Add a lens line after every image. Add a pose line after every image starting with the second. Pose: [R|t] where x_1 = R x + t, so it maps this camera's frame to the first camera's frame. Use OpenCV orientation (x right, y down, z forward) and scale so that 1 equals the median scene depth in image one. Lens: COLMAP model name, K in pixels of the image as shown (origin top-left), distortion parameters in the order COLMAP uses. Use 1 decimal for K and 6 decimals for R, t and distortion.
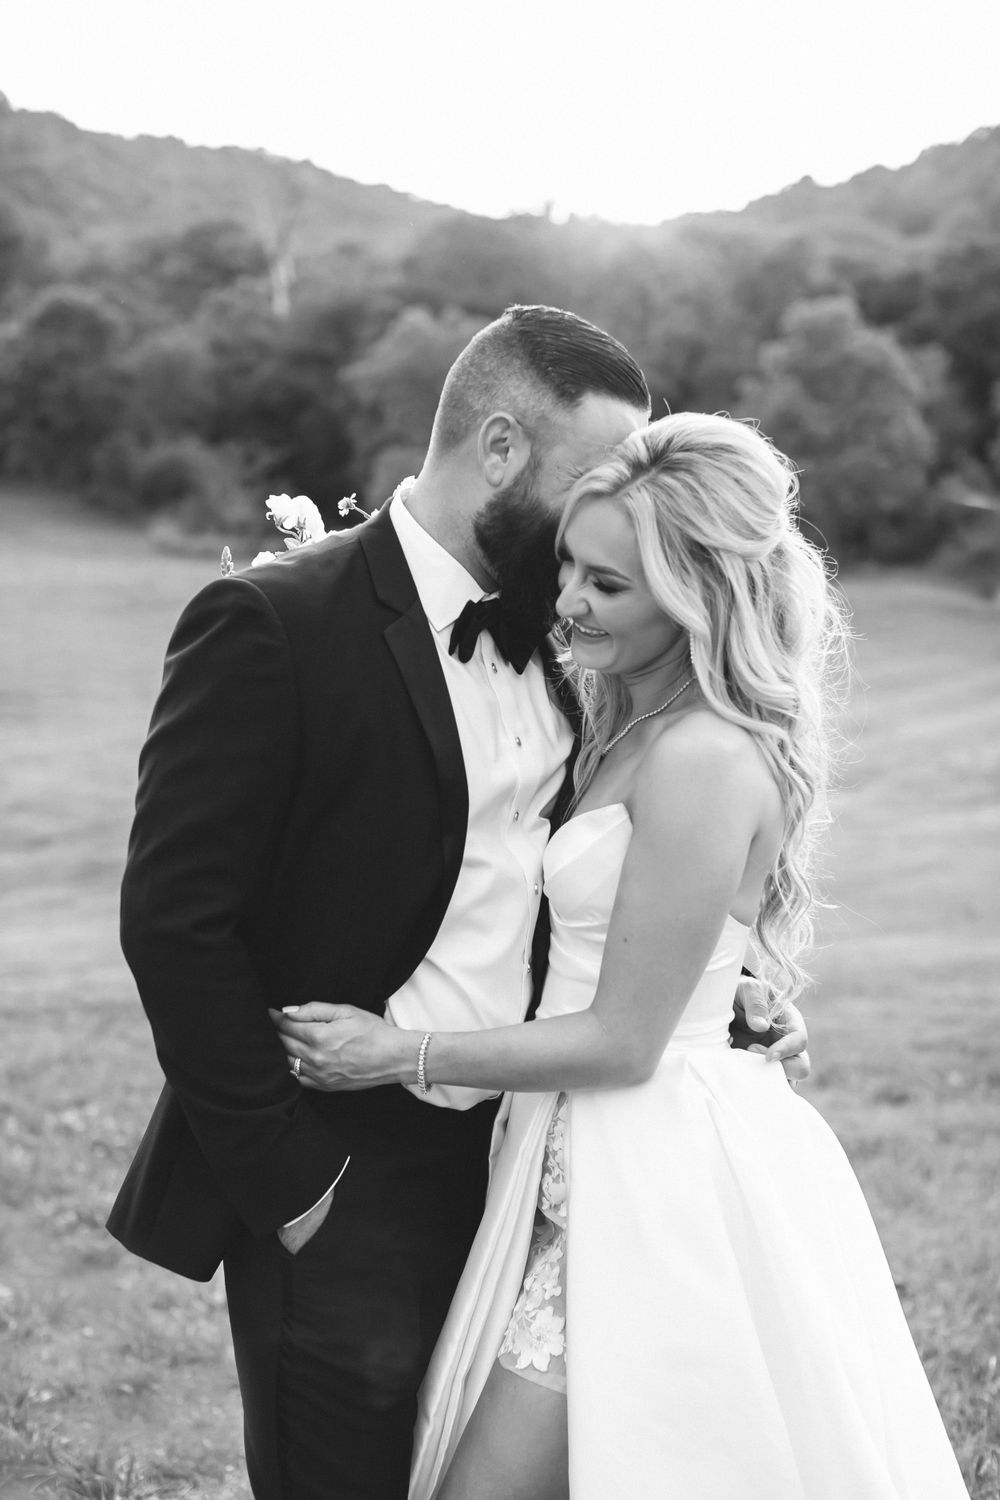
lens RADIAL K [[2176.6, 0, 500.0], [0, 2176.6, 750.0], [0, 0, 1]] dist [-0.052071, 0.046569]
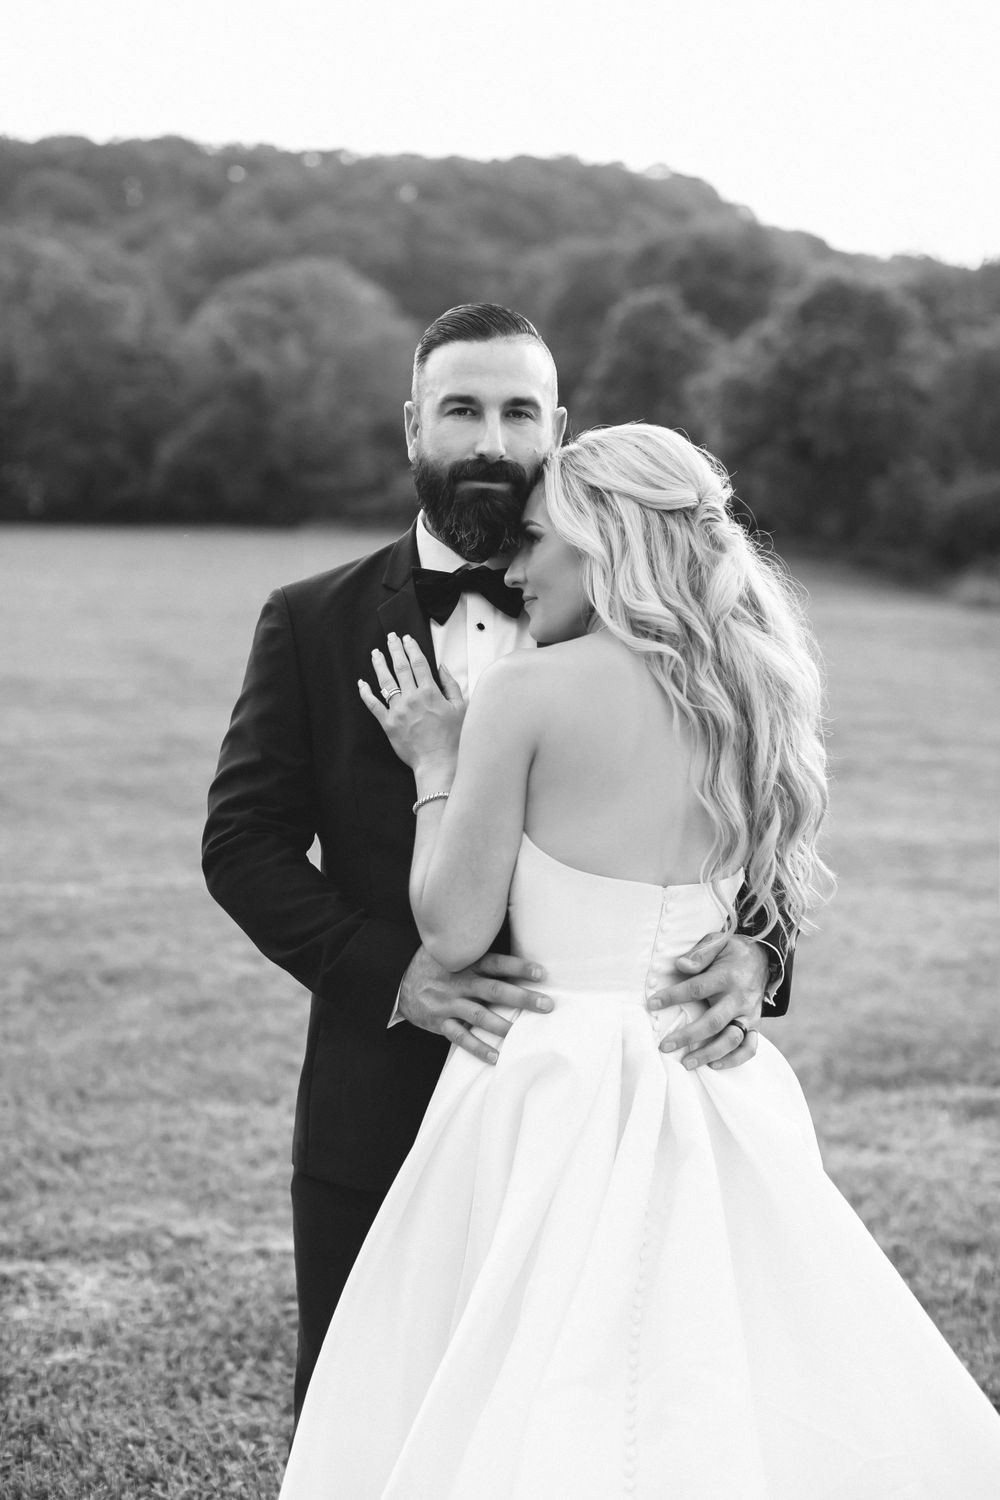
lens RADIAL K [[2089.9, 0, 500.0], [0, 2089.9, 750.0], [0, 0, 1]] dist [-0.103449, 0.003831]
pose [[0.945945, 0.044159, -0.321308, -0.079567], [-0.071153, 0.994808, -0.072758, 0.006246], [0.316427, 0.091687, 0.944176, 0.326656]]
